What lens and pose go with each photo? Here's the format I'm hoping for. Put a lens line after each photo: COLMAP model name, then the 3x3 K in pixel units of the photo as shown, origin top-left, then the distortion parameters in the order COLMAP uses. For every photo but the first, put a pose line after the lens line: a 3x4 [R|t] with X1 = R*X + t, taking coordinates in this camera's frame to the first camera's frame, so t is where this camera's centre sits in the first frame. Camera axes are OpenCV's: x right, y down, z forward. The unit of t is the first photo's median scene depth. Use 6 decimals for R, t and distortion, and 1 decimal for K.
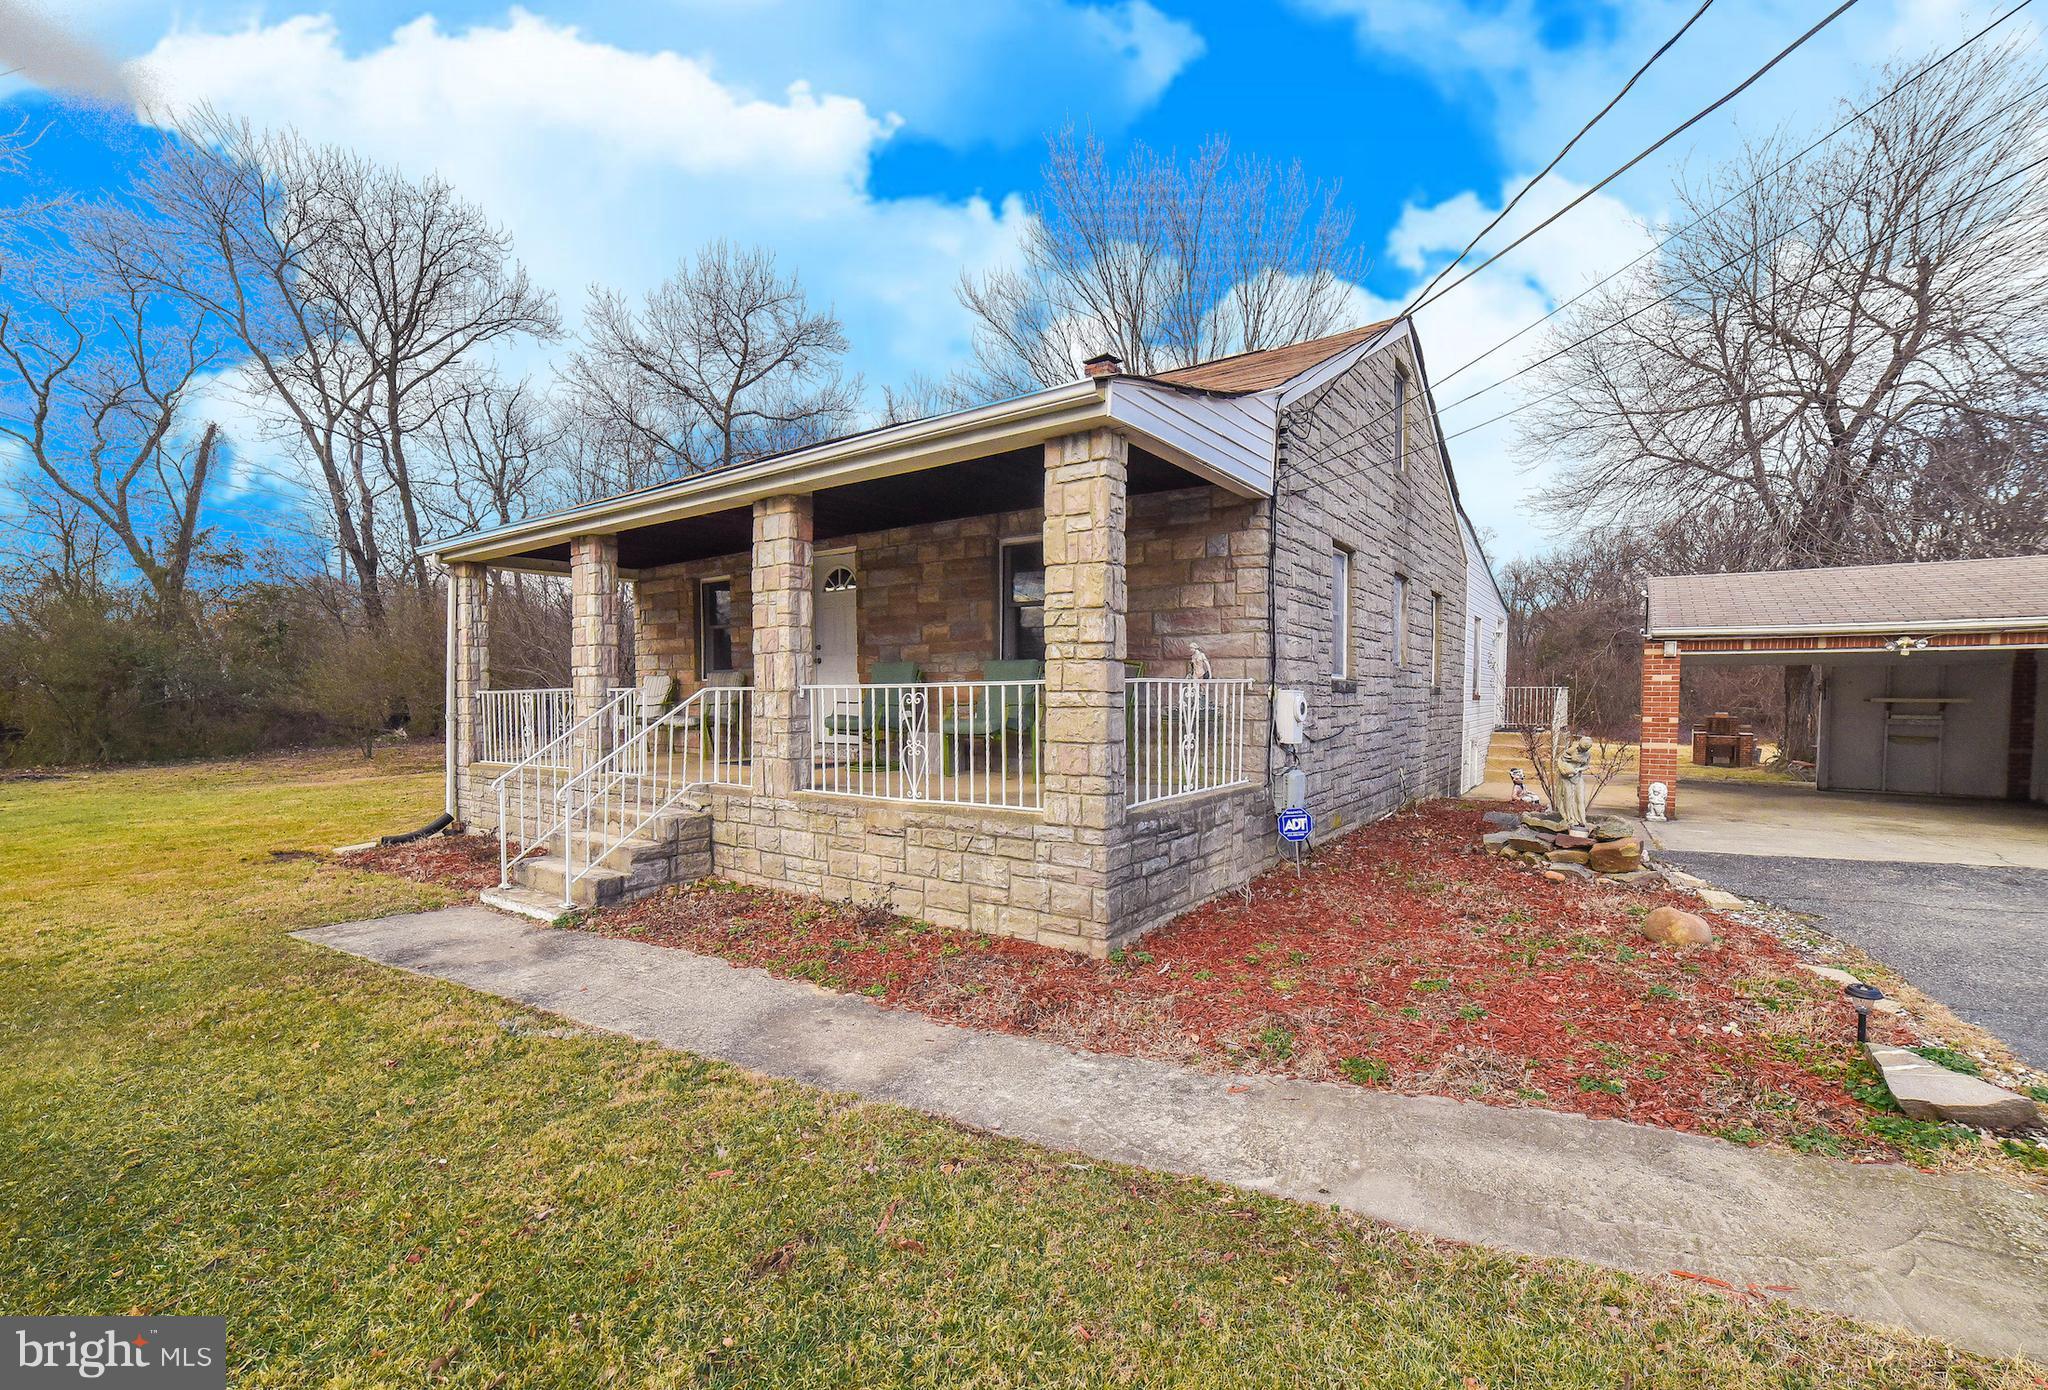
lens RADIAL K [[887.0, 0, 1061.4], [0, 887.0, 733.8], [0, 0, 1]] dist [-0.069410, 0.032053]
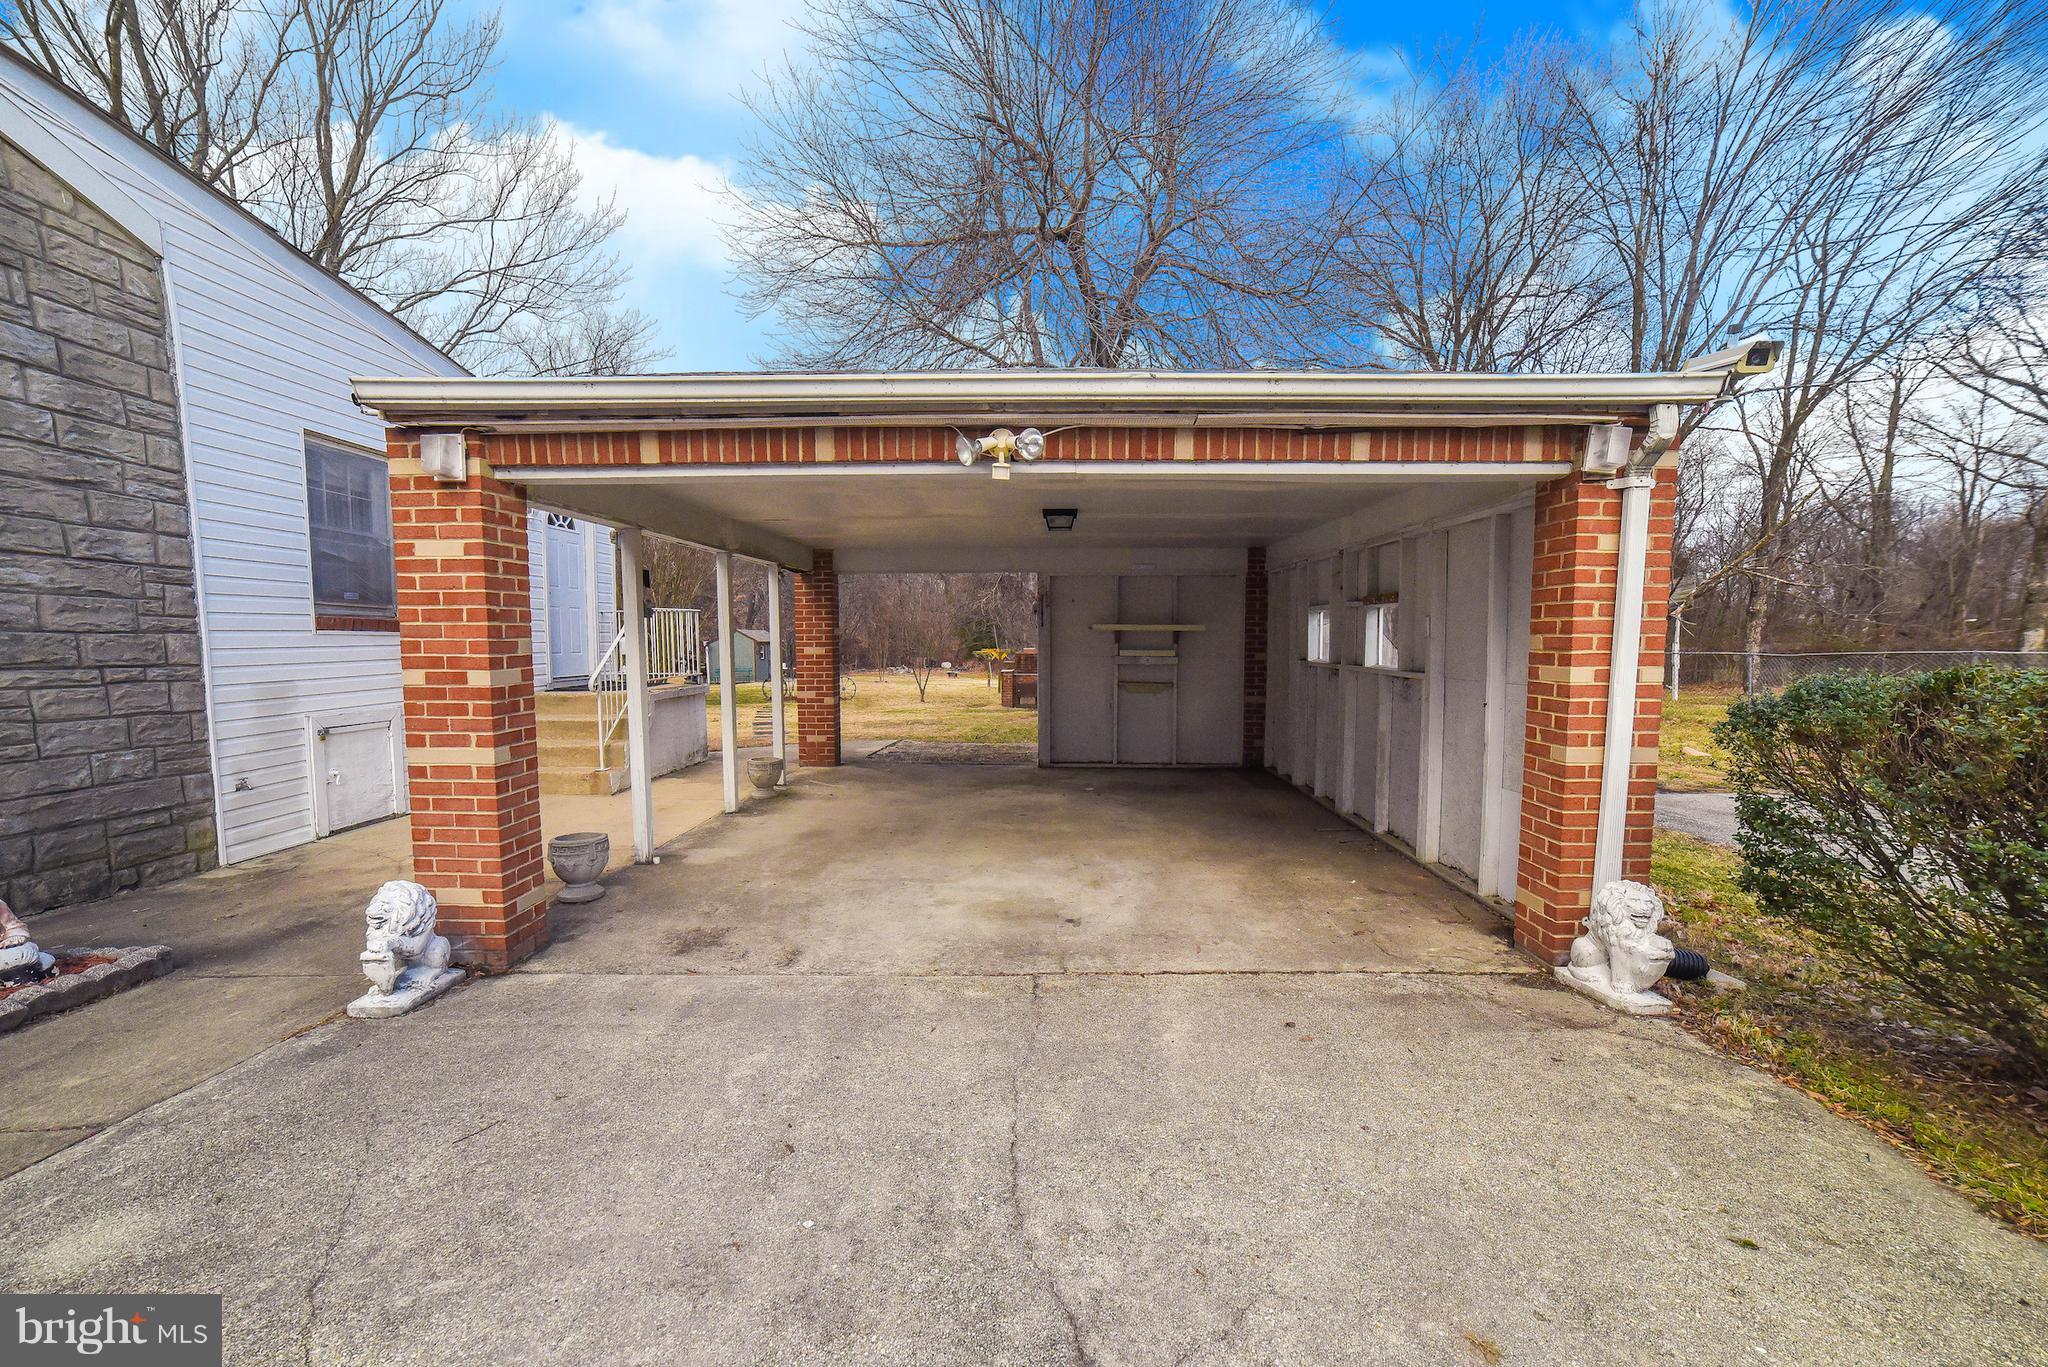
lens RADIAL K [[802.8, 0, 1035.0], [0, 802.8, 701.6], [0, 0, 1]] dist [-0.060714, 0.032217]
pose [[0.845844, -0.046188, 0.531427, 0.607211], [0.025785, 0.998620, 0.045754, -0.012703], [-0.532807, -0.024998, 0.845867, 0.528541]]
